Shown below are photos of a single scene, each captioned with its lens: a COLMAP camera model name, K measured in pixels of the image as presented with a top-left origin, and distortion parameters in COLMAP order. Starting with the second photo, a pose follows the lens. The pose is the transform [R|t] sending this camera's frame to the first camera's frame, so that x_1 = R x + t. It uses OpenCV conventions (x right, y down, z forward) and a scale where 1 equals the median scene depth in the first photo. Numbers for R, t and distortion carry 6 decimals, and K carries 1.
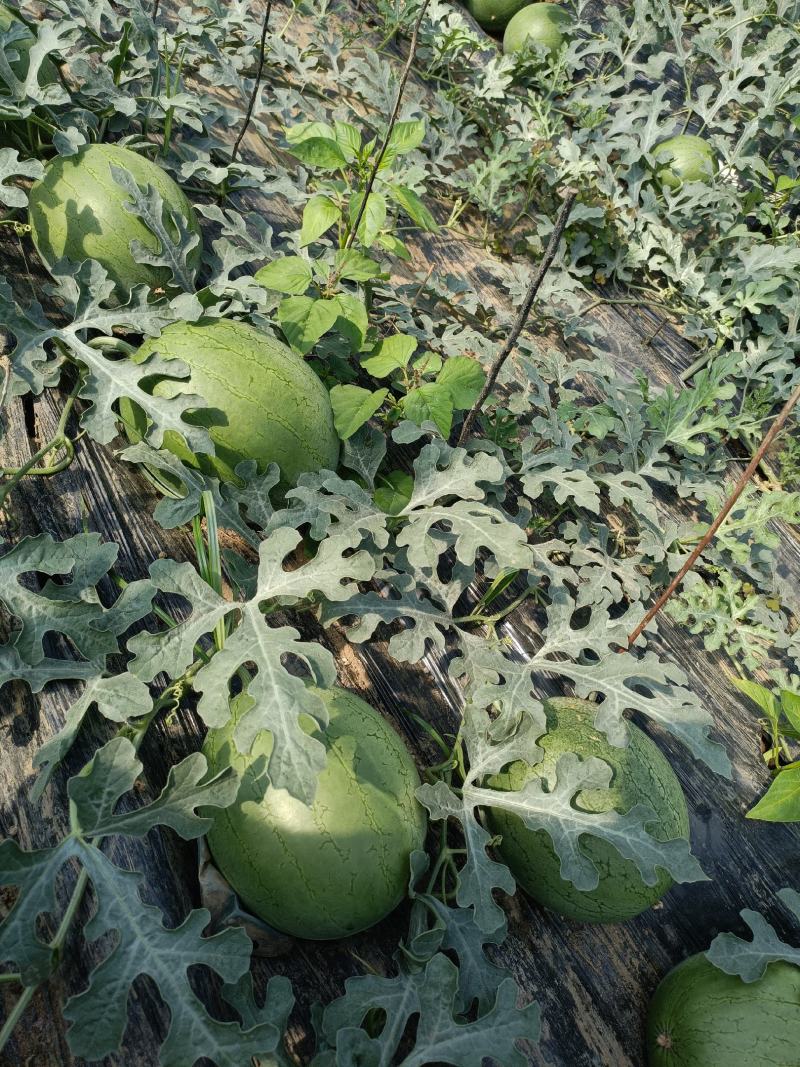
lens RADIAL K [[758.7, 0, 400.0], [0, 758.7, 533.5], [0, 0, 1]] dist [0.006396, -0.038541]
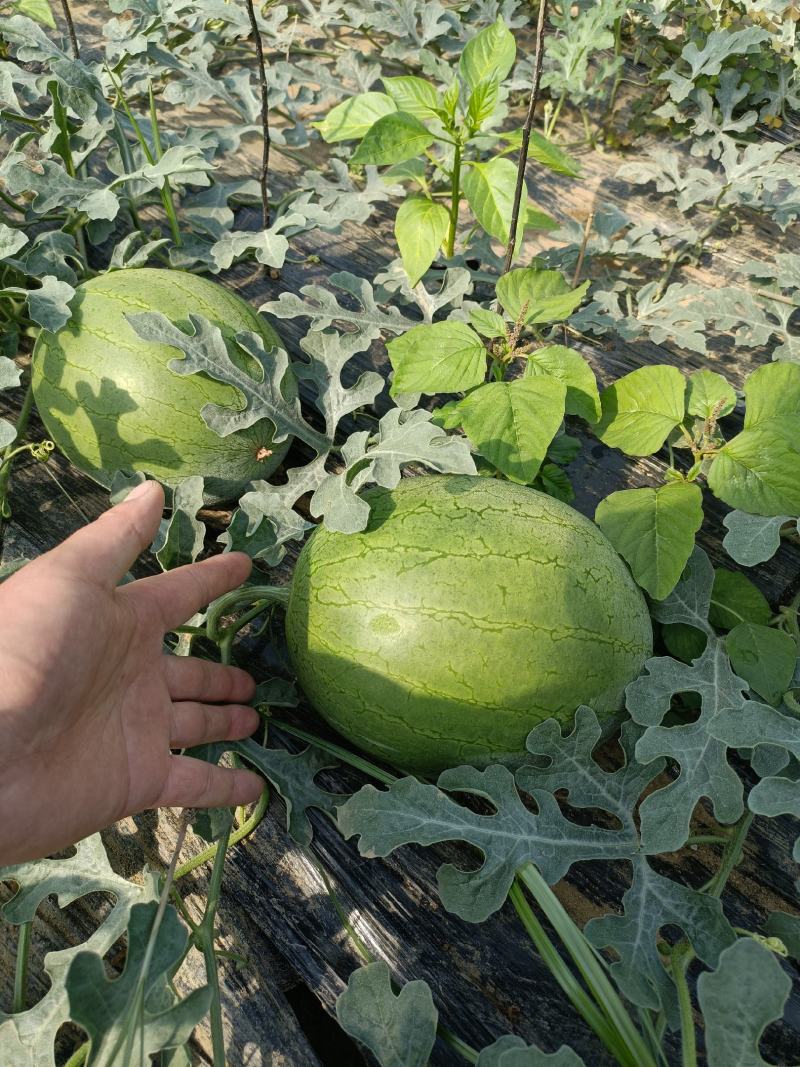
lens RADIAL K [[758.7, 0, 400.0], [0, 758.7, 533.5], [0, 0, 1]] dist [0.006396, -0.038541]
pose [[0.916988, -0.368247, -0.153389, -0.125058], [0.381515, 0.921891, 0.067550, -0.238969], [0.116533, -0.120462, 0.985854, 0.333738]]
